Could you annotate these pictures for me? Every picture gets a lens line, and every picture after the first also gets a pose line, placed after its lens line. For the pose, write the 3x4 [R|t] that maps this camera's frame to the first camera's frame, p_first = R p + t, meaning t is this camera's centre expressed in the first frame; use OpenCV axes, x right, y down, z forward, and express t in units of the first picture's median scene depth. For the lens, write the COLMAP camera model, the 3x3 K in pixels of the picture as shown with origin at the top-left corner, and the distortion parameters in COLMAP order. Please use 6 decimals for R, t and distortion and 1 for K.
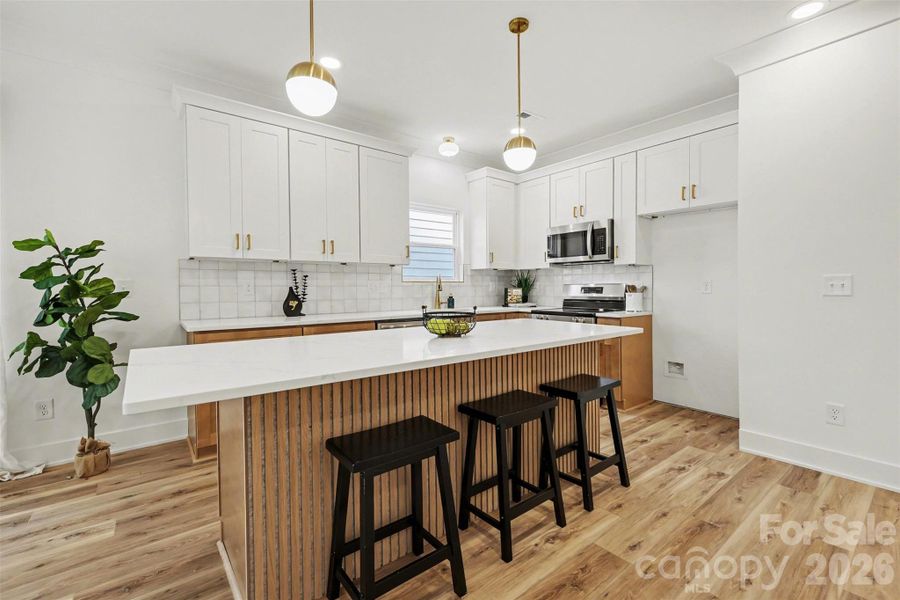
lens RADIAL K [[391.3, 0, 447.1], [0, 391.3, 295.5], [0, 0, 1]] dist [0.018853, 0.000149]
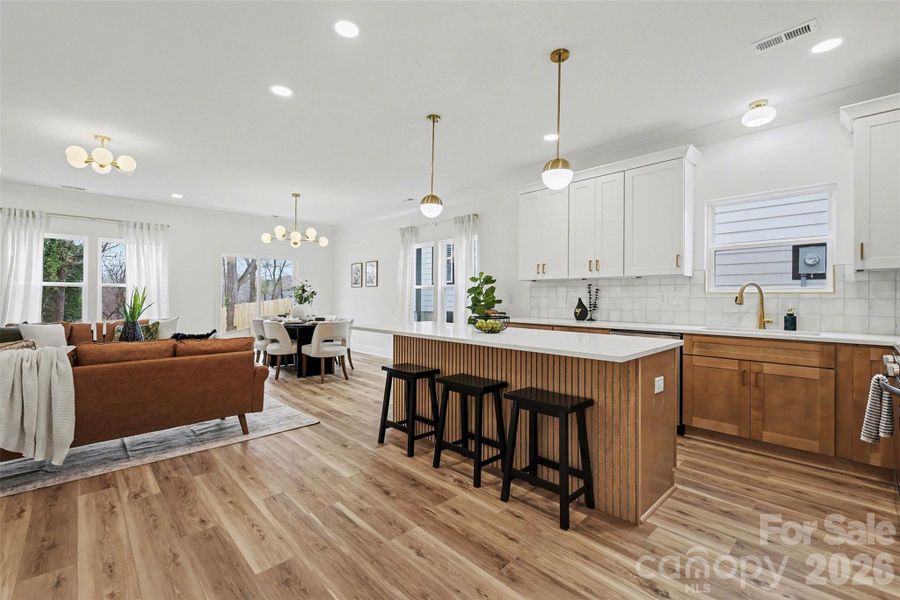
lens RADIAL K [[391.3, 0, 447.1], [0, 391.3, 295.5], [0, 0, 1]] dist [0.018853, 0.000149]
pose [[0.085615, -0.004440, -0.996318, 0.969507], [-0.031026, 0.999493, -0.007120, -0.008361], [0.995845, 0.031522, 0.085434, 0.493170]]
